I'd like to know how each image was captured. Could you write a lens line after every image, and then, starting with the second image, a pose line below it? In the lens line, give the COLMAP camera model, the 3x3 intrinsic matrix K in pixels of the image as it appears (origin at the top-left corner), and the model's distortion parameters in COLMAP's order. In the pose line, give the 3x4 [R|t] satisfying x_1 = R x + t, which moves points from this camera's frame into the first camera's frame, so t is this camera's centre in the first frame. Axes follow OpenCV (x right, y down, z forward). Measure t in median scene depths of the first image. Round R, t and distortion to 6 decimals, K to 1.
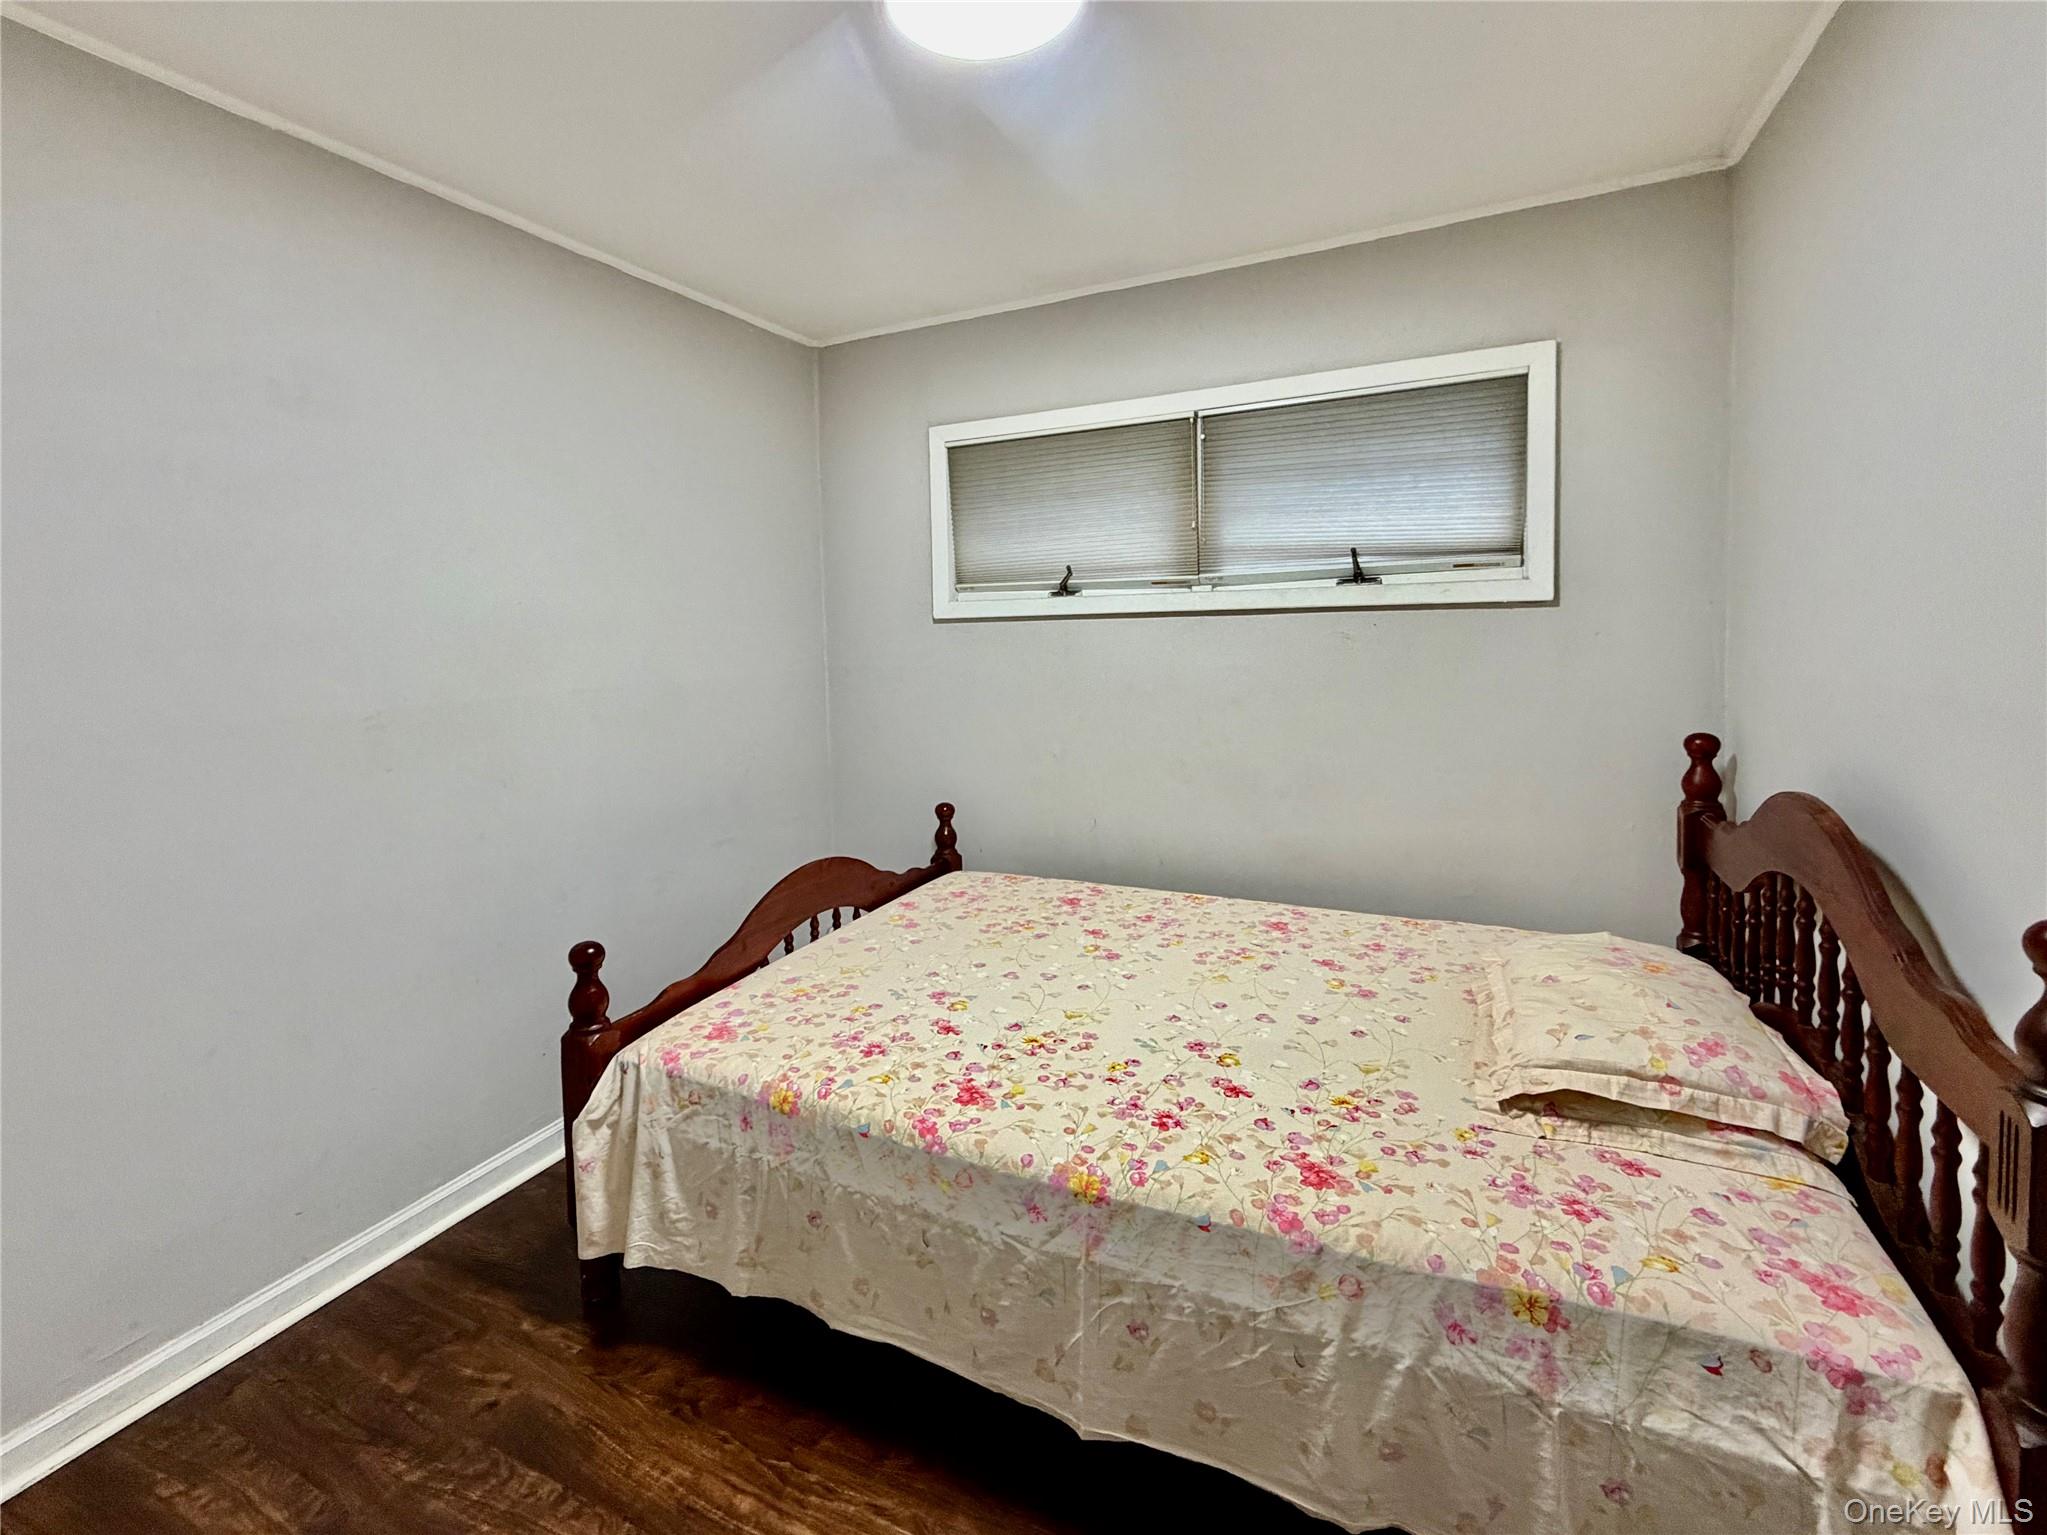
lens RADIAL K [[945.9, 0, 1028.3], [0, 945.9, 688.3], [0, 0, 1]] dist [0.000732, -0.000653]
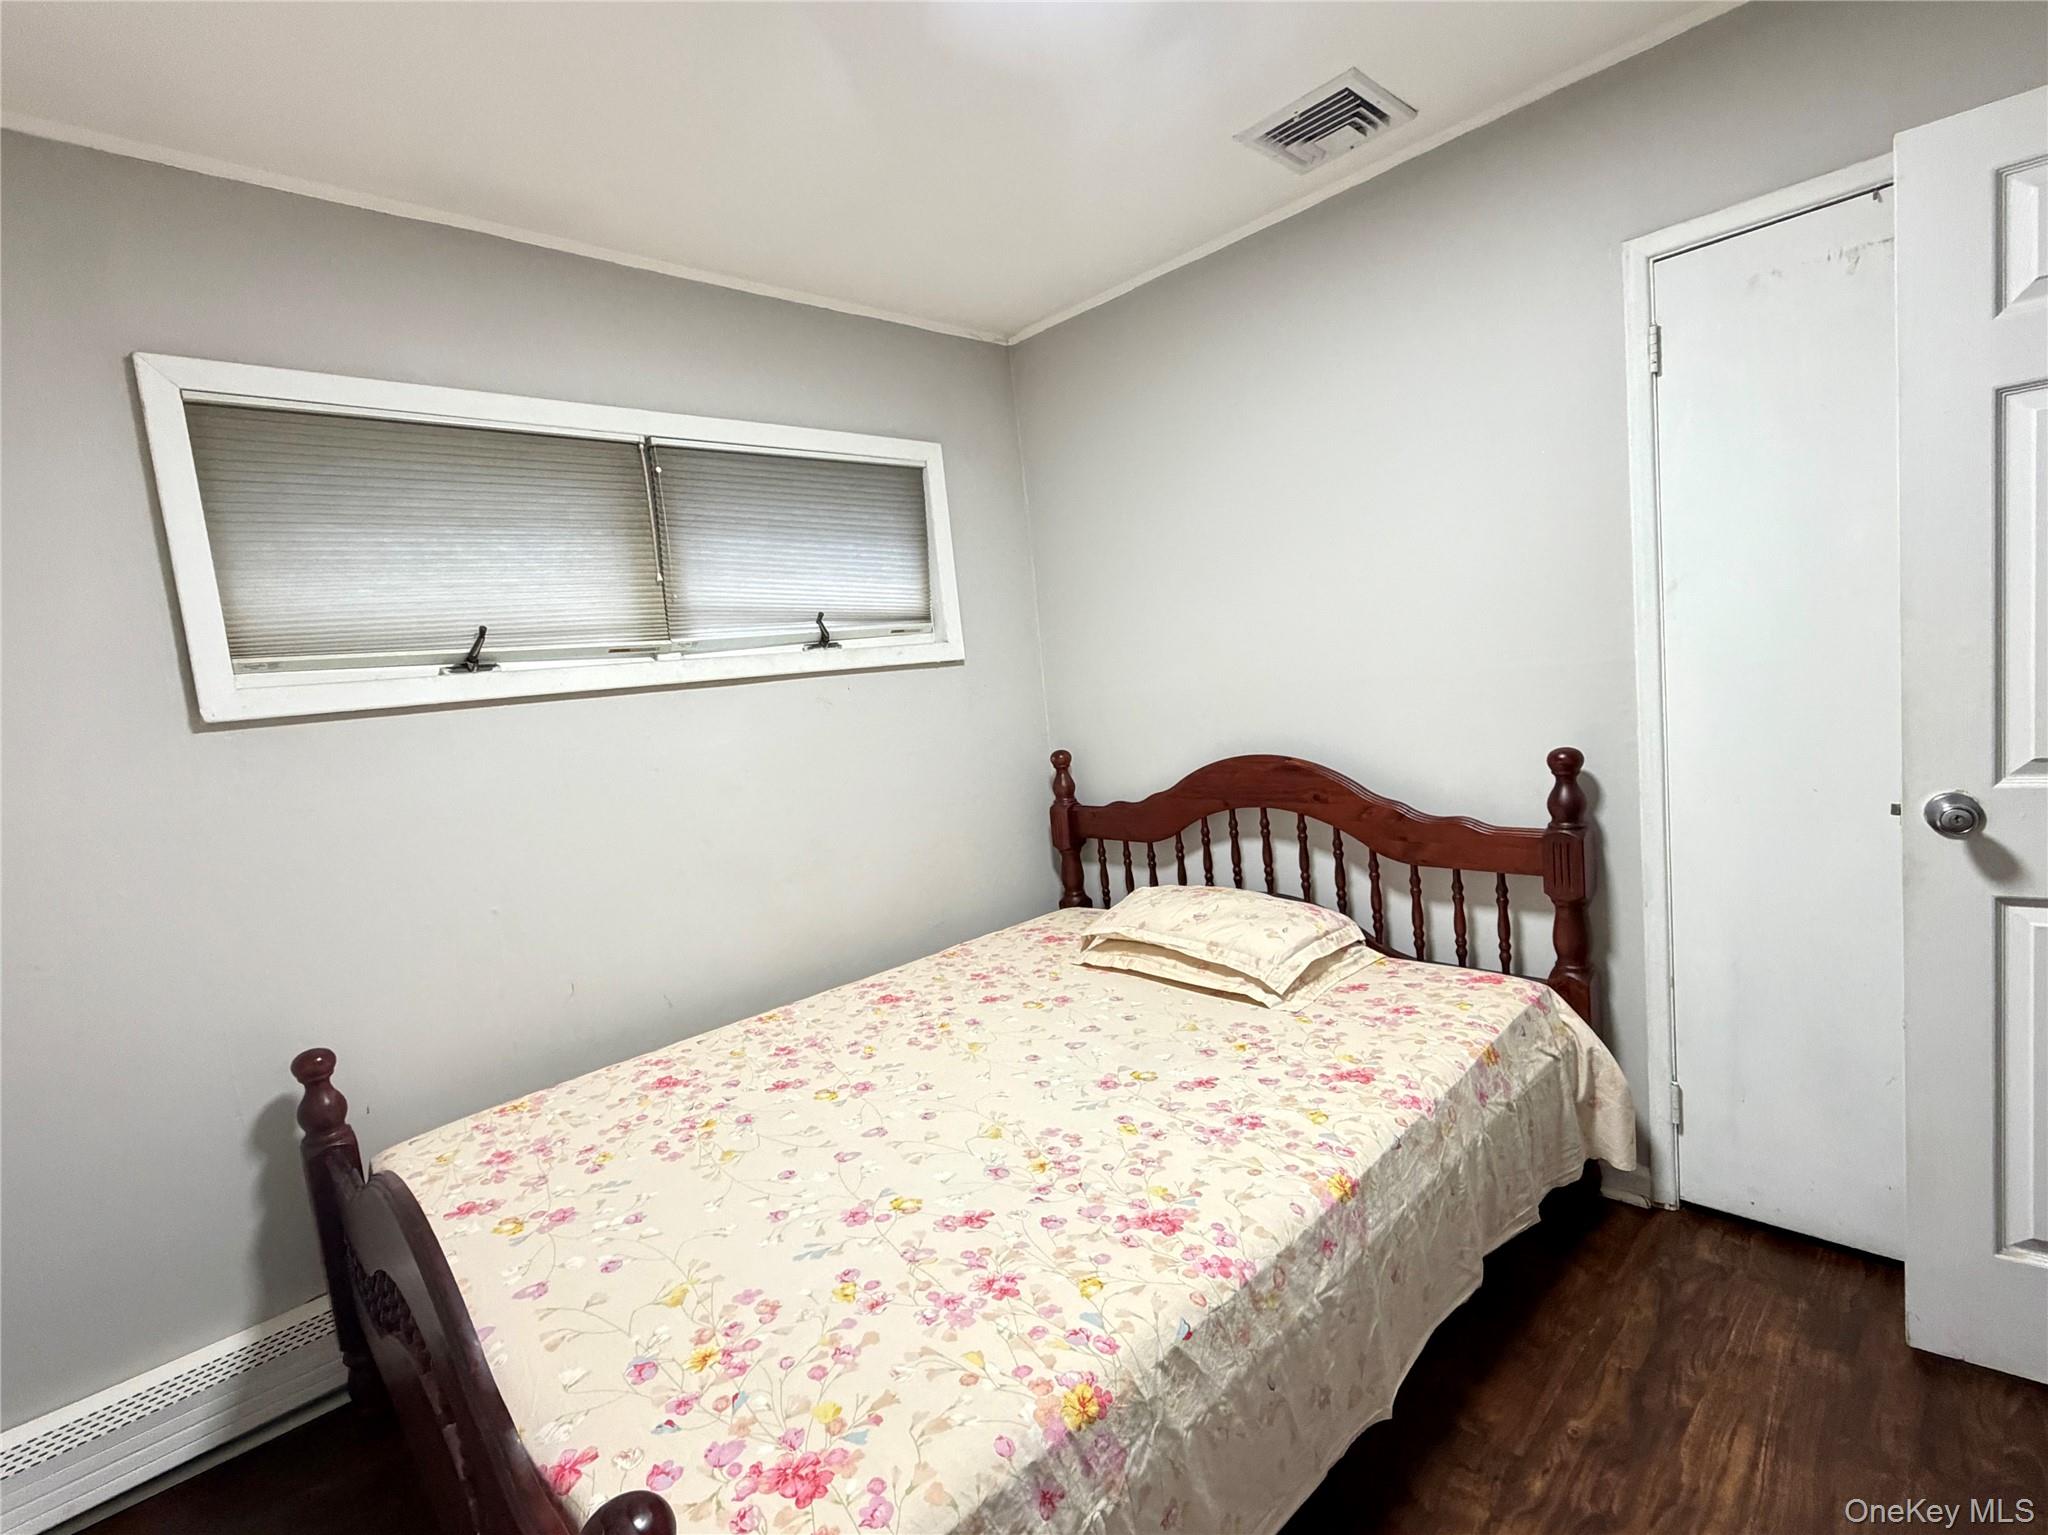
lens RADIAL K [[913.2, 0, 1020.0], [0, 913.2, 771.6], [0, 0, 1]] dist [0.000513, 0.000318]
pose [[0.373324, -0.112030, 0.920912, -0.567253], [0.153448, 0.986465, 0.057799, -0.009026], [-0.914923, 0.119734, 0.385461, 0.554380]]
